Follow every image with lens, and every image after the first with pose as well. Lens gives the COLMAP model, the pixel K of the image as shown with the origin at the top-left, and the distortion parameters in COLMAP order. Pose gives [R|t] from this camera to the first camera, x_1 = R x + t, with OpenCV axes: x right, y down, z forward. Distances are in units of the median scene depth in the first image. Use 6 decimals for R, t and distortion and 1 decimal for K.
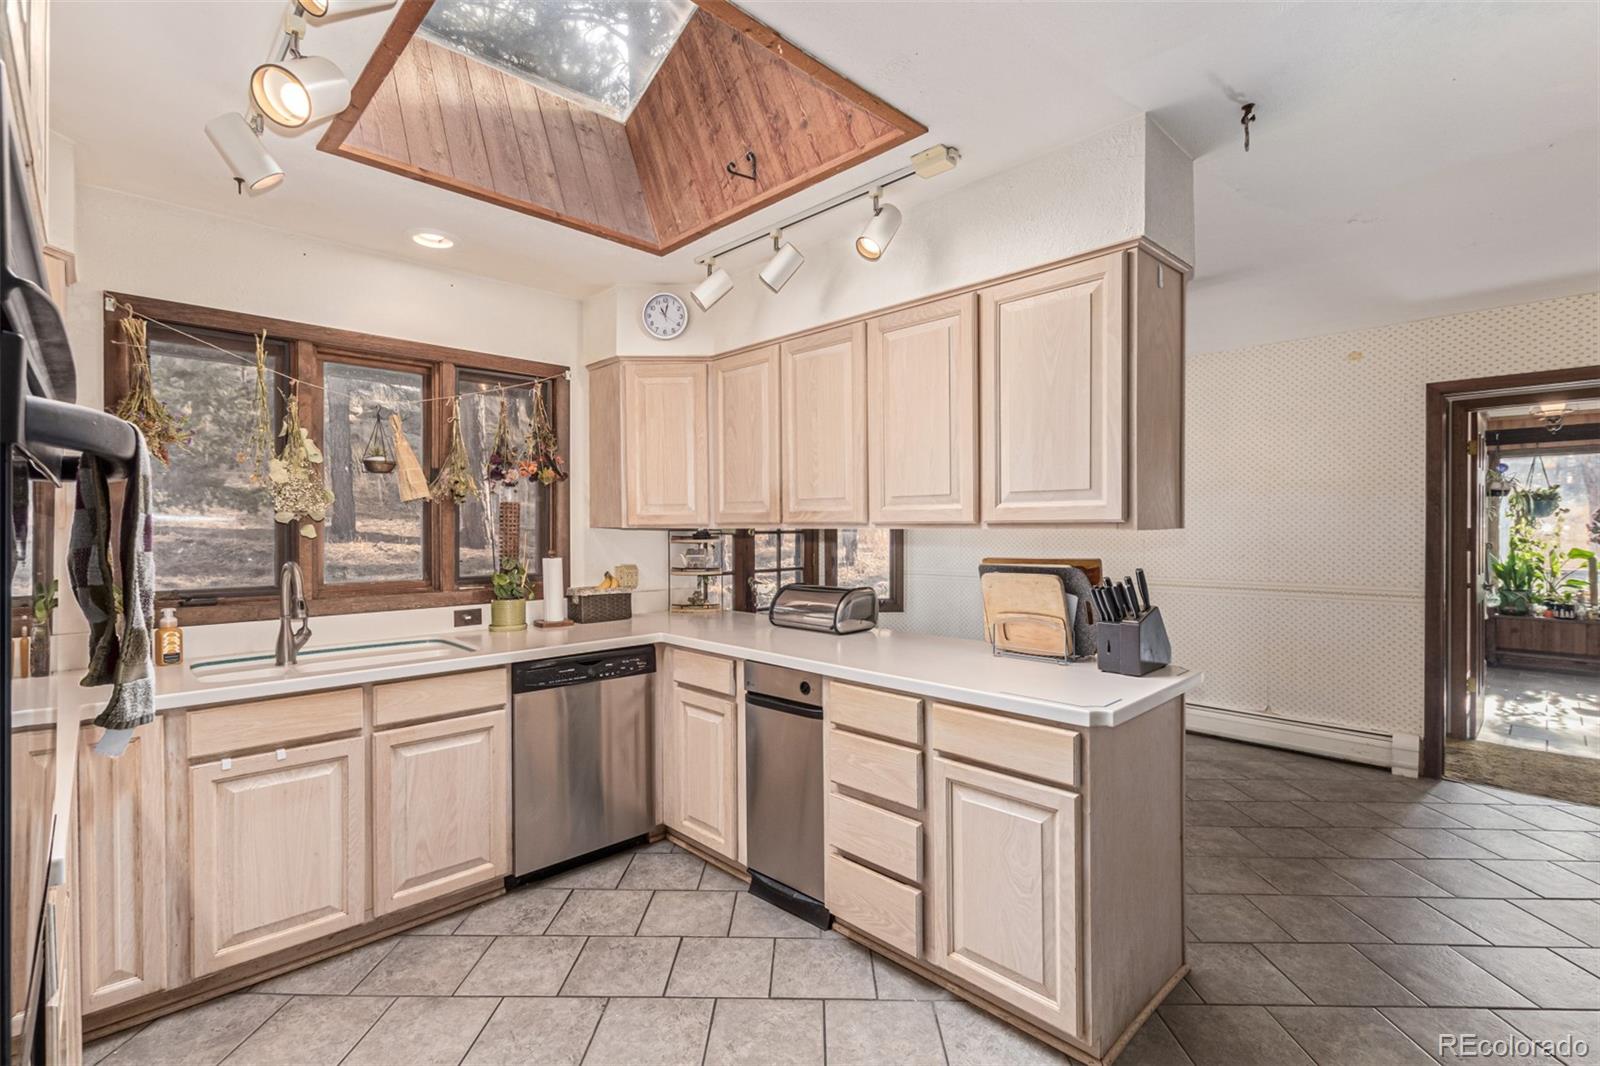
lens RADIAL K [[728.5, 0, 787.4], [0, 728.5, 531.9], [0, 0, 1]] dist [0.004980, -0.002157]
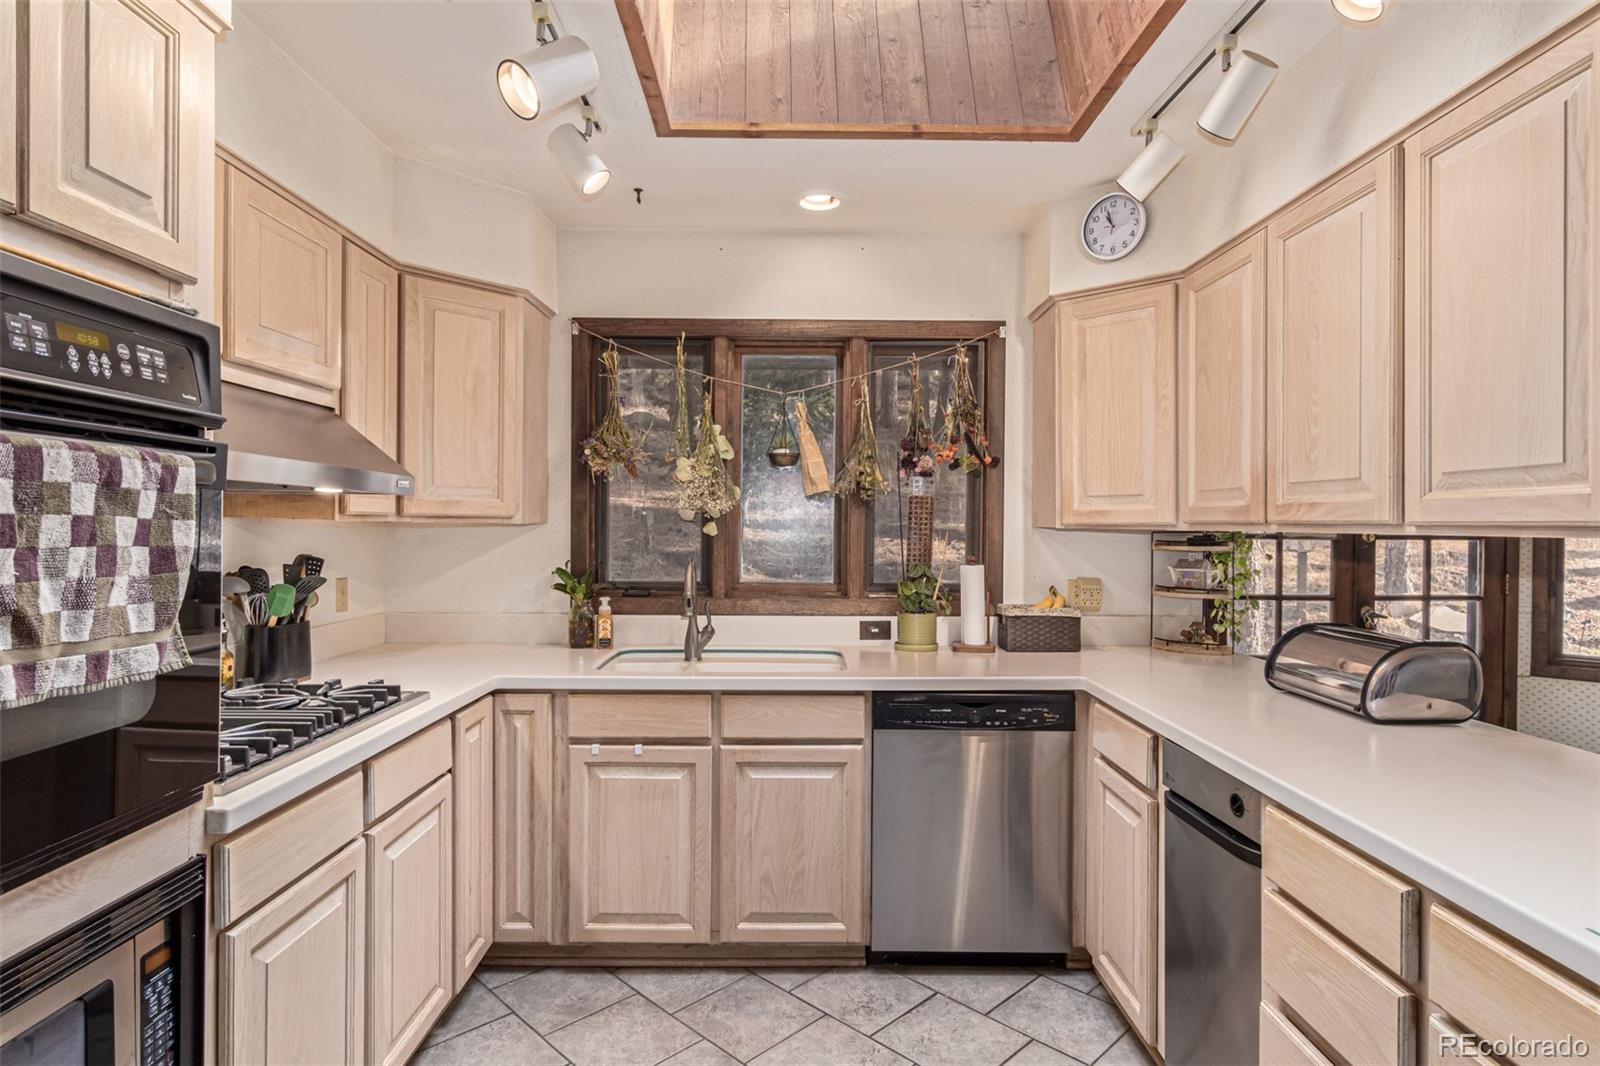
lens RADIAL K [[849.9, 0, 788.4], [0, 849.9, 532.6], [0, 0, 1]] dist [0.003343, -0.002122]
pose [[0.723932, 0.013601, -0.689737, 0.207118], [-0.011786, 0.999904, 0.007347, -0.004811], [0.689770, 0.002811, 0.724023, 0.230068]]
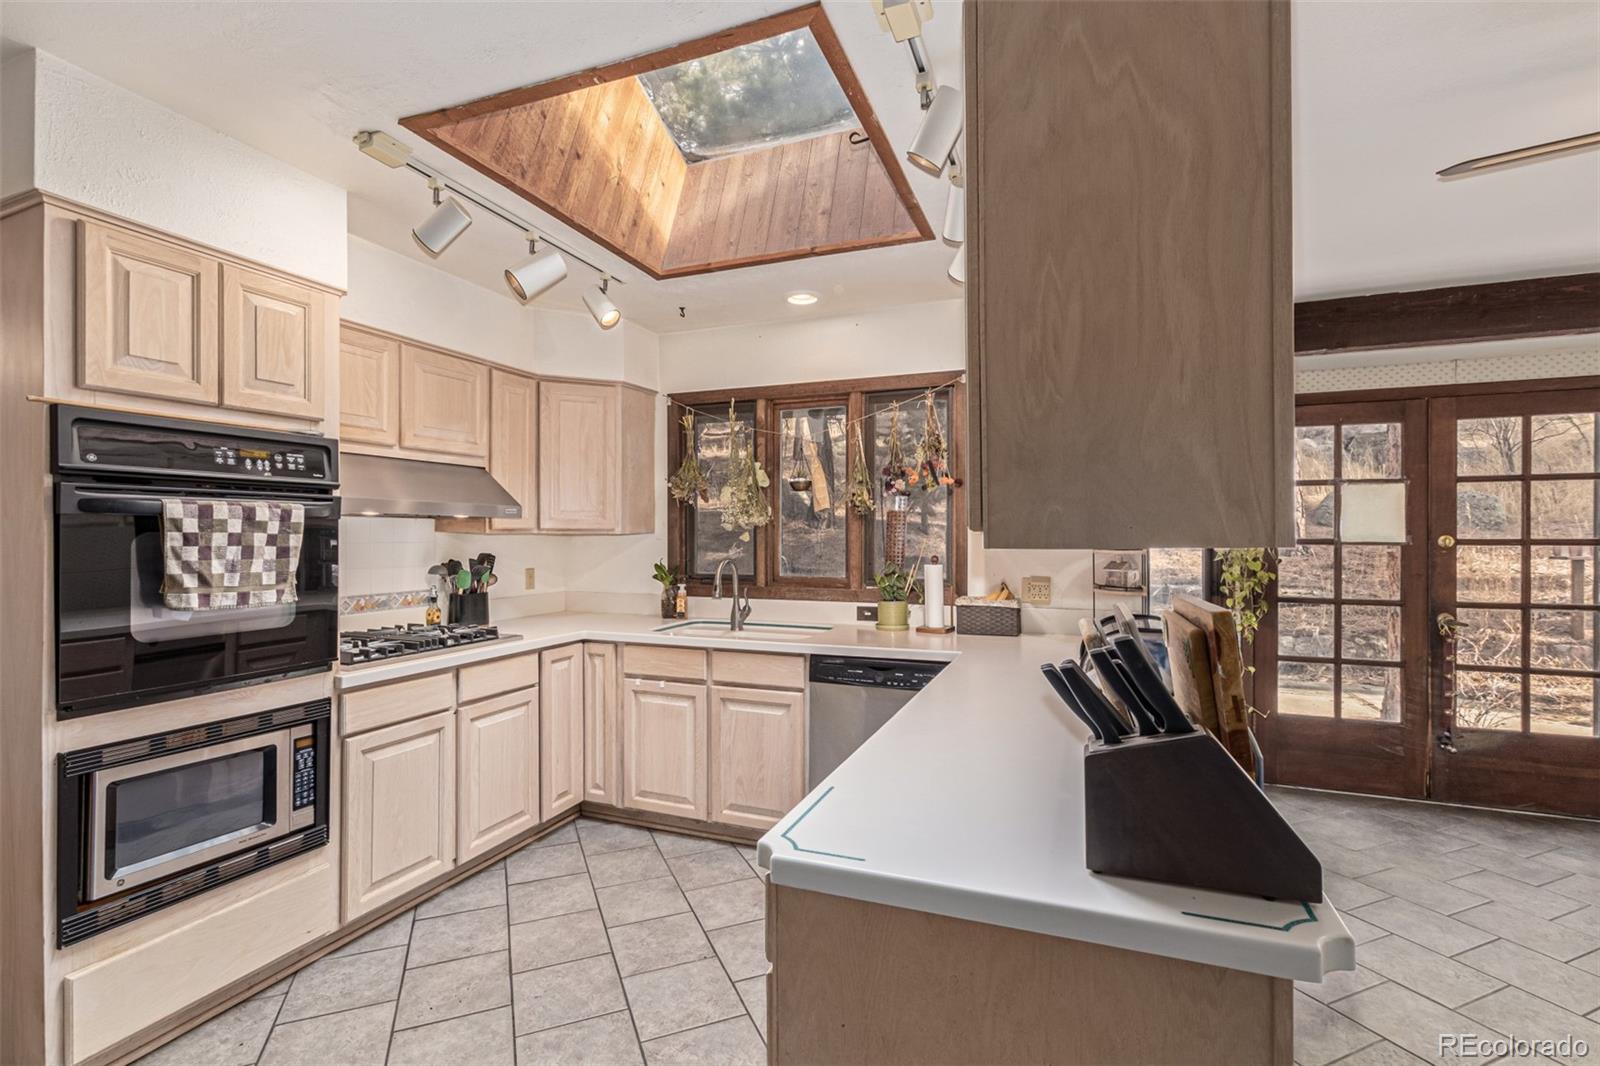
lens RADIAL K [[728.5, 0, 787.4], [0, 728.5, 532.1], [0, 0, 1]] dist [0.004980, -0.002157]
pose [[0.409436, 0.002120, -0.912336, 0.623598], [-0.005397, 0.999985, -0.000098, -0.009471], [0.912323, 0.004964, 0.409442, 0.485379]]
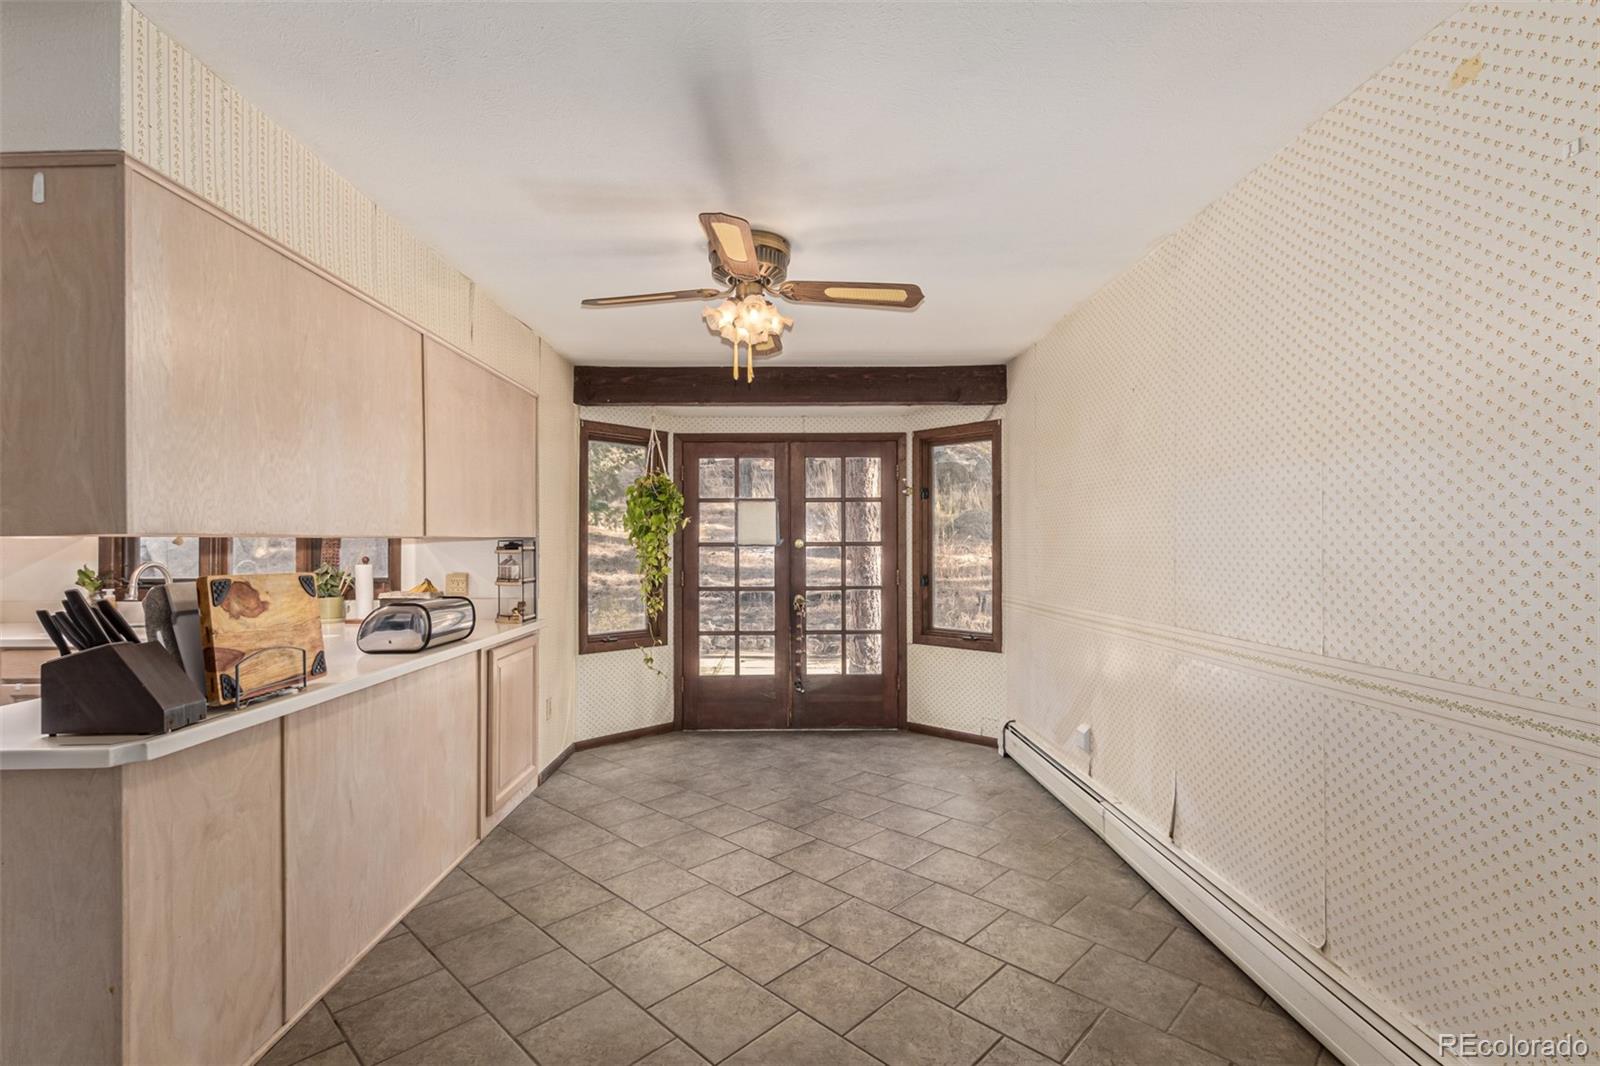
lens RADIAL K [[728.5, 0, 789.5], [0, 728.5, 533.7], [0, 0, 1]] dist [0.004980, -0.002157]
pose [[0.733050, -0.007893, -0.680129, 1.168478], [-0.002549, 0.999894, -0.014352, 0.002298], [0.680170, 0.012254, 0.732952, 0.734907]]
